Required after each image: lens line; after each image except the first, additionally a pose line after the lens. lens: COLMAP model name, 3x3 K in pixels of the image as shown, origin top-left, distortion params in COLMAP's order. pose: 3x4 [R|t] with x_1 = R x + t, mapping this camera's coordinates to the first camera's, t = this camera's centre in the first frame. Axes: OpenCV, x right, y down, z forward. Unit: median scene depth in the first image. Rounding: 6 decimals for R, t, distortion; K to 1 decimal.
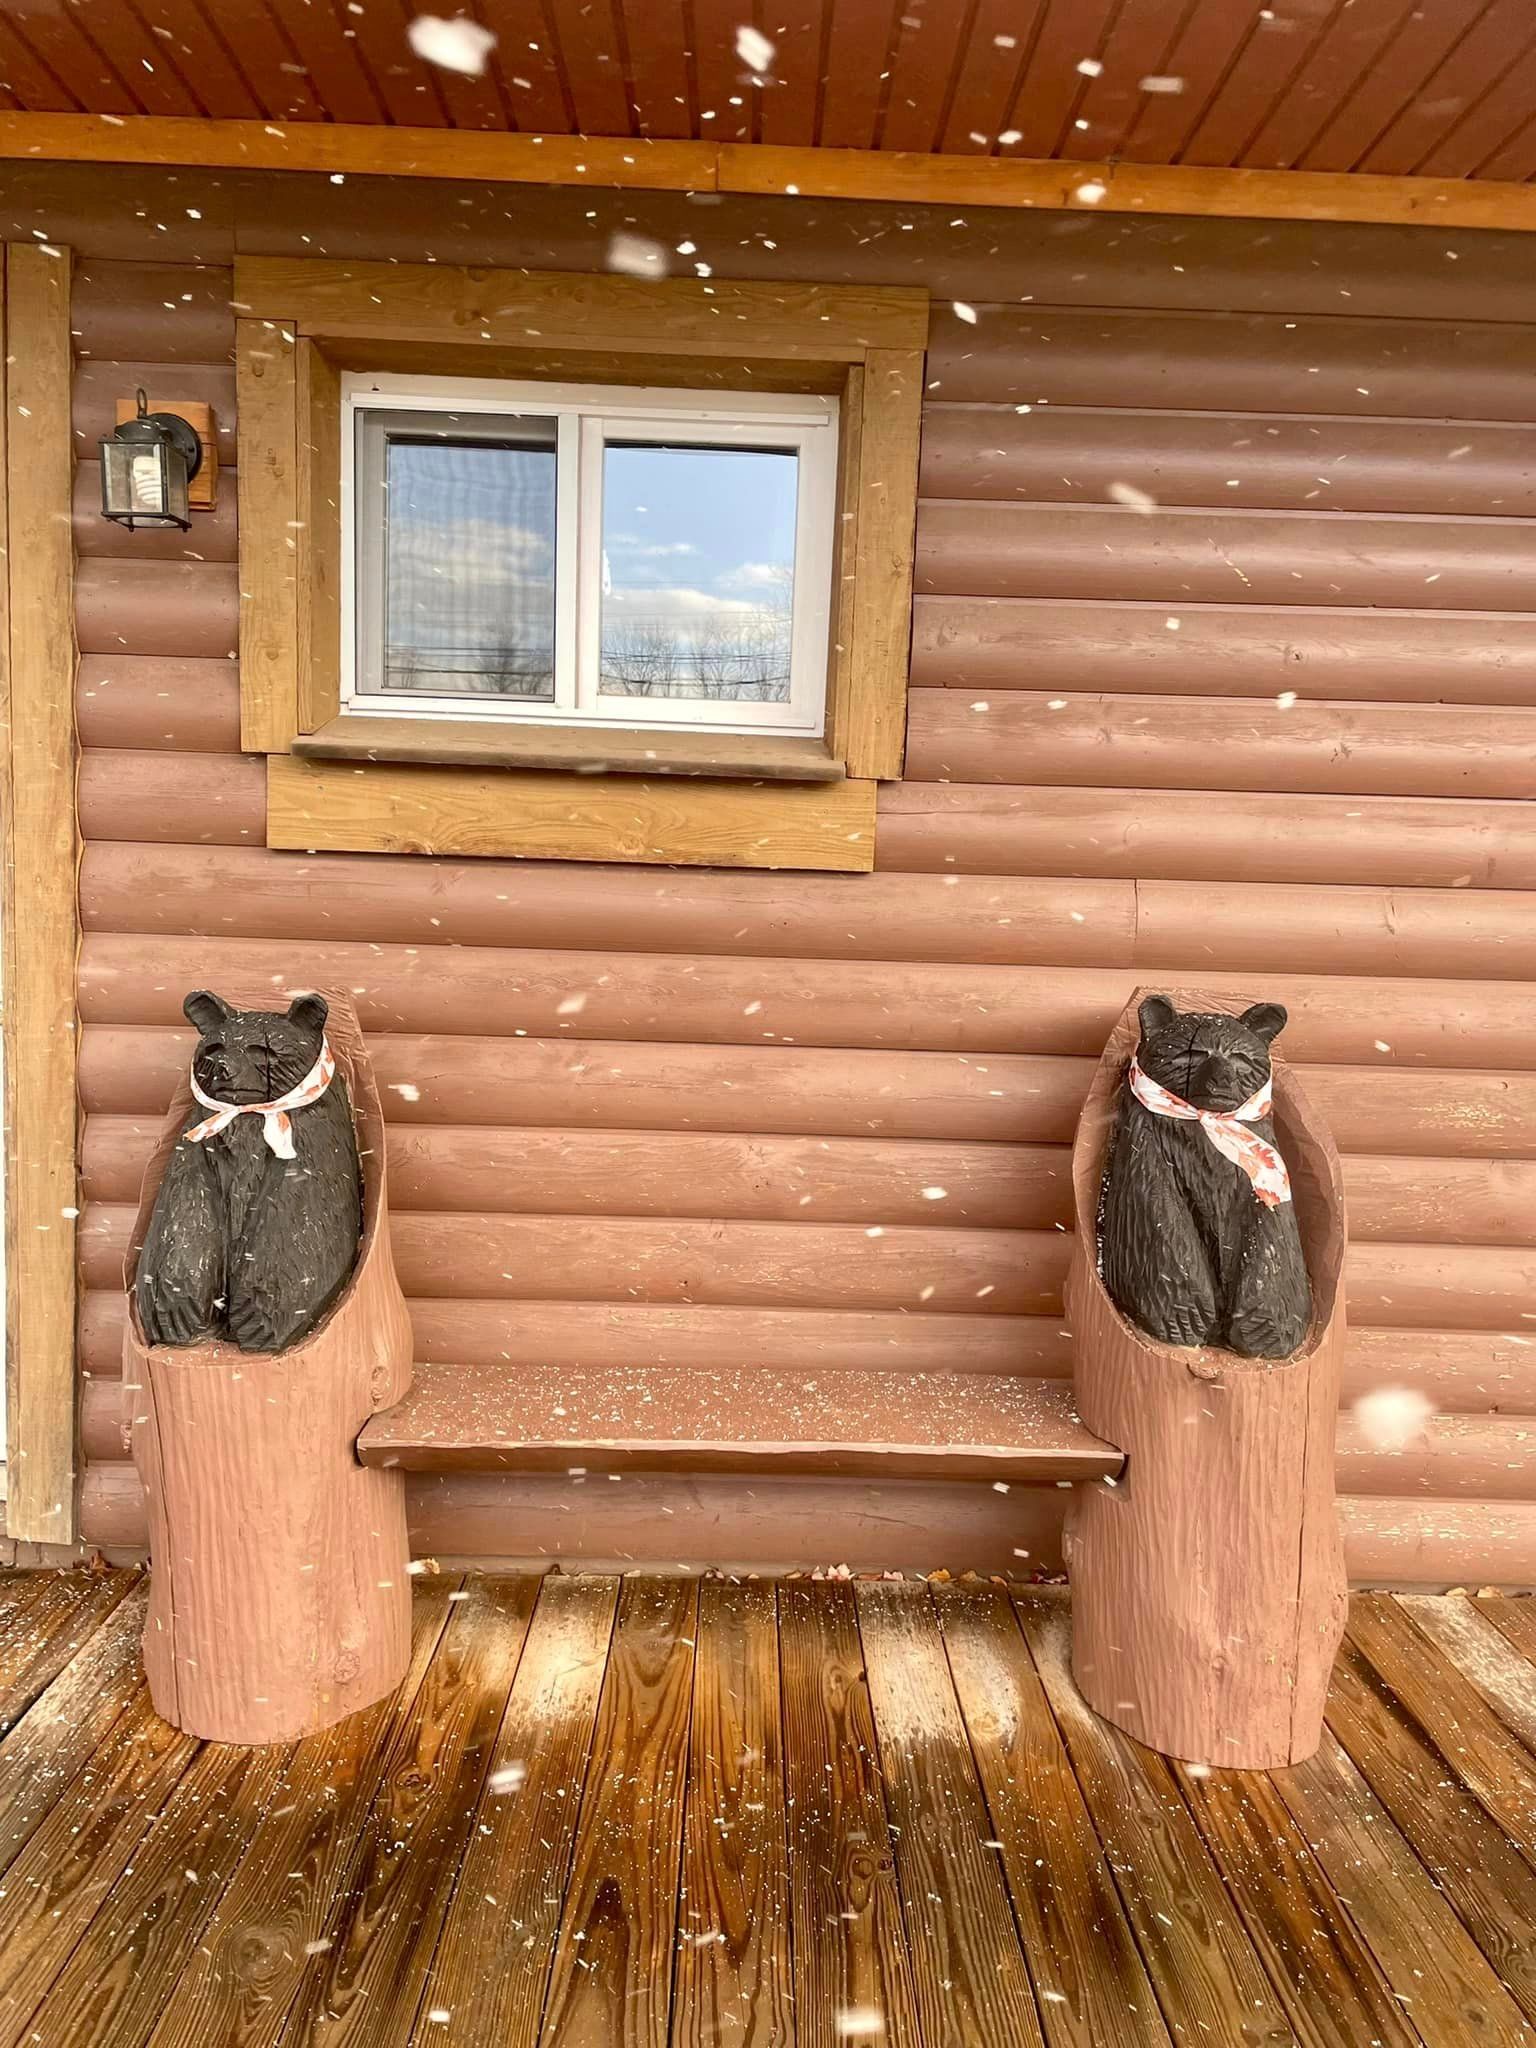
lens RADIAL K [[1535.0, 0, 773.6], [0, 1535.0, 1035.0], [0, 0, 1]] dist [0.078877, -0.118934]
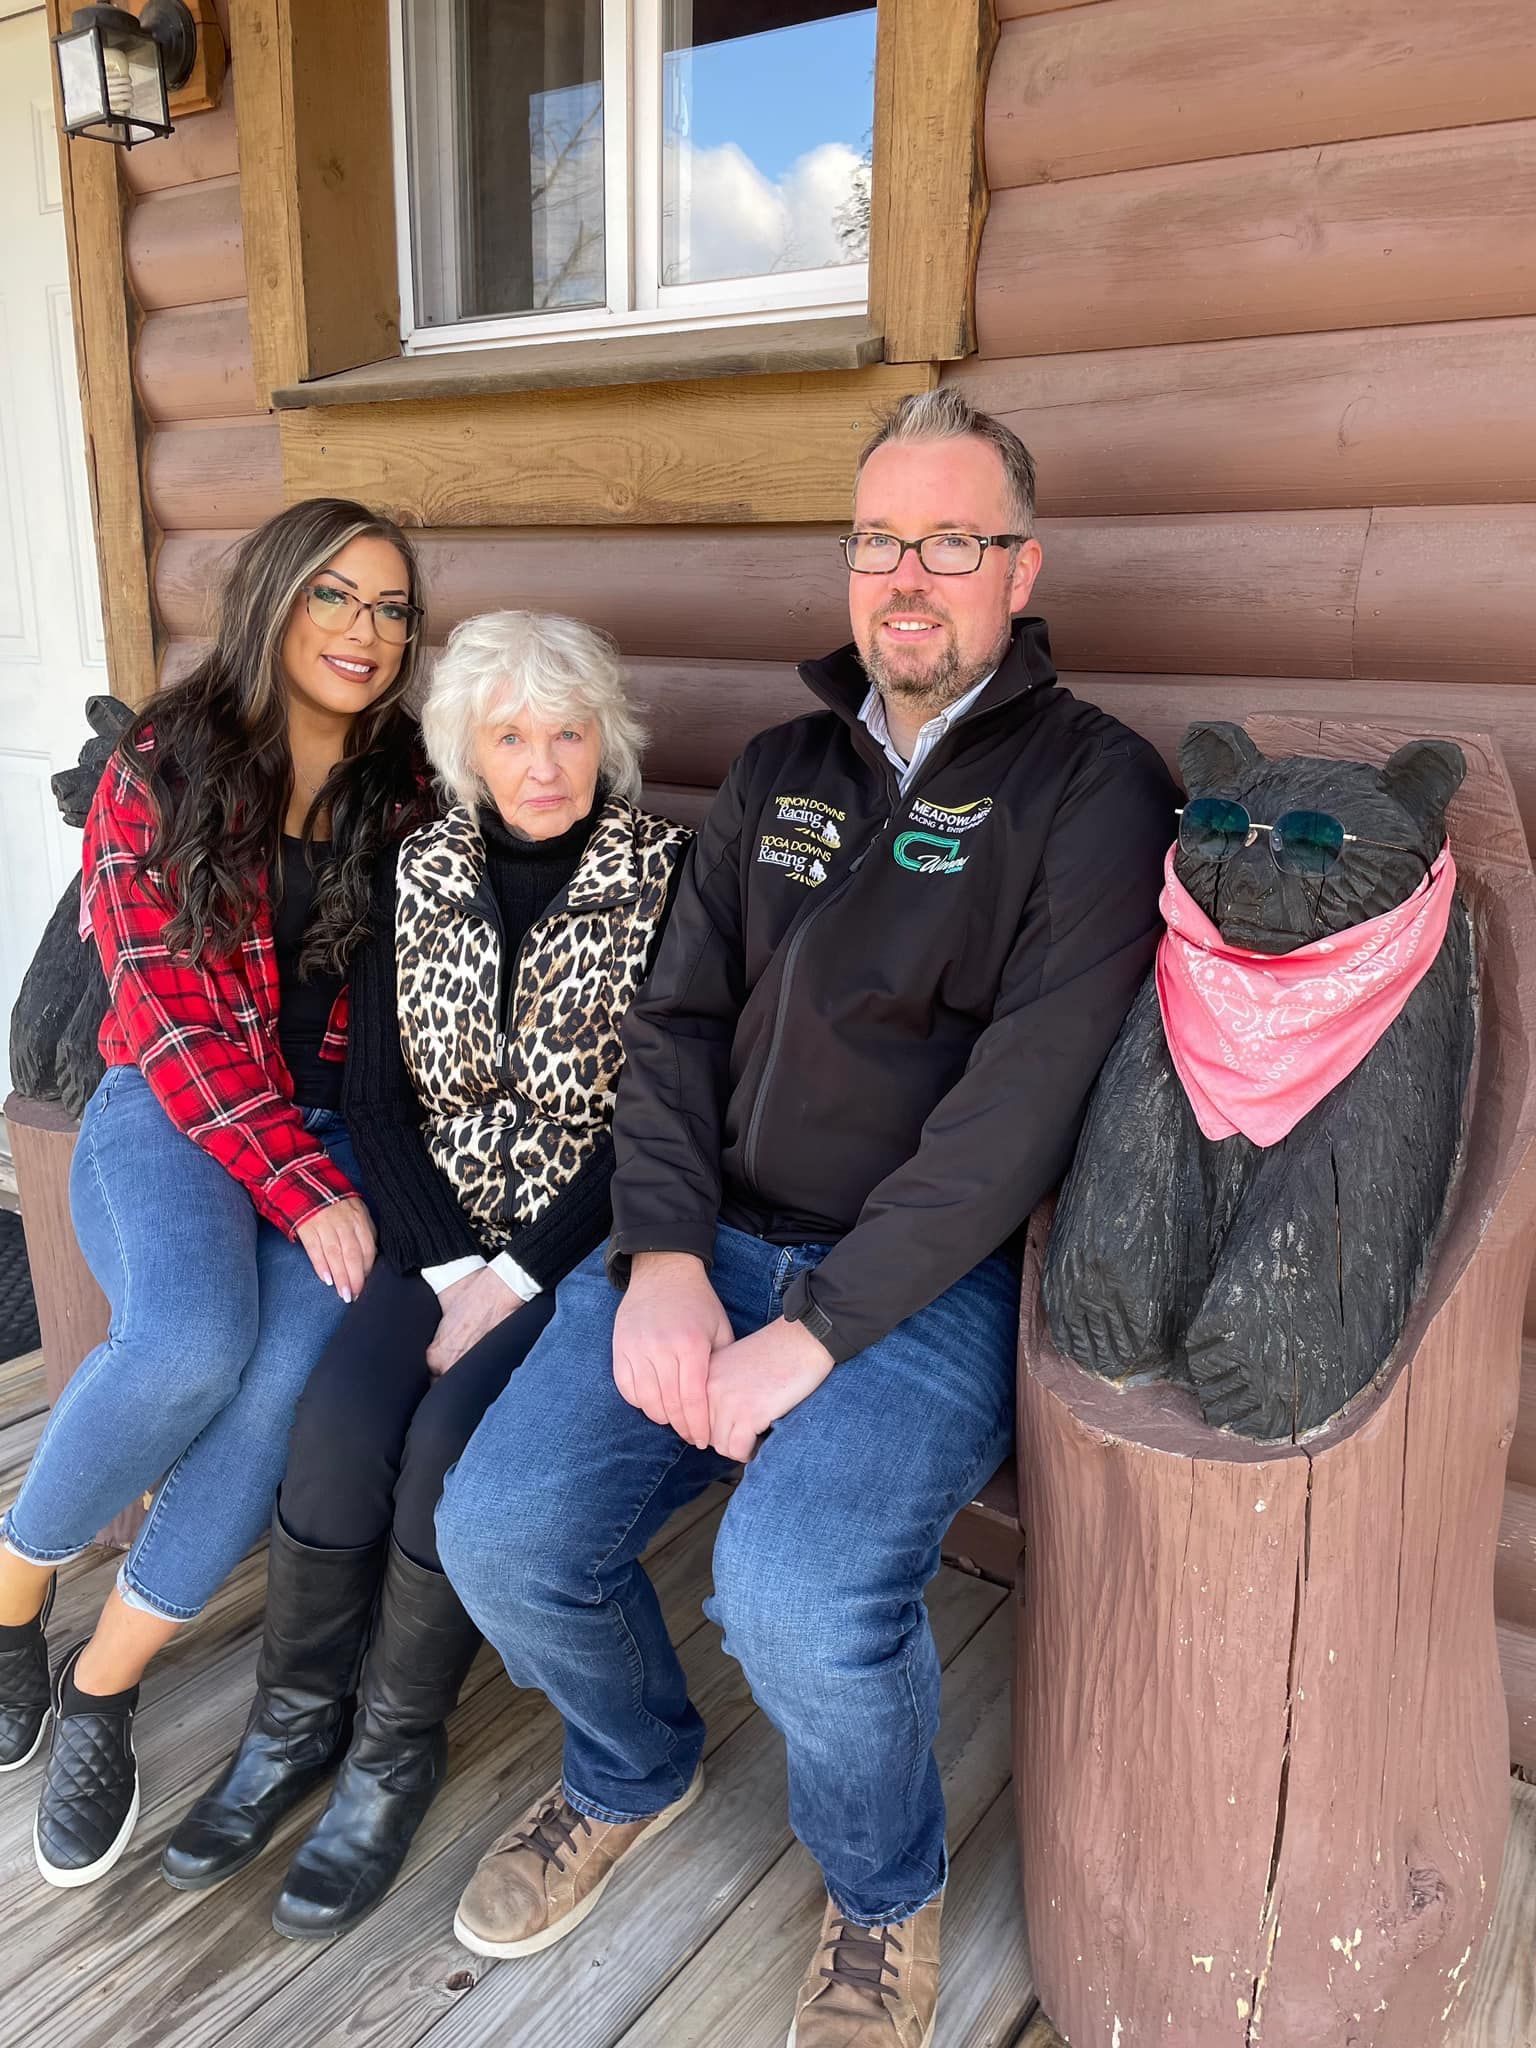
lens RADIAL K [[1538.0, 0, 795.8], [0, 1538.0, 1008.9], [0, 0, 1]] dist [0.075671, -0.112621]
pose [[0.830122, 0.117006, -0.545167, 0.392676], [-0.039570, 0.987632, 0.151716, -0.003047], [0.556176, -0.104370, 0.824485, 0.434415]]
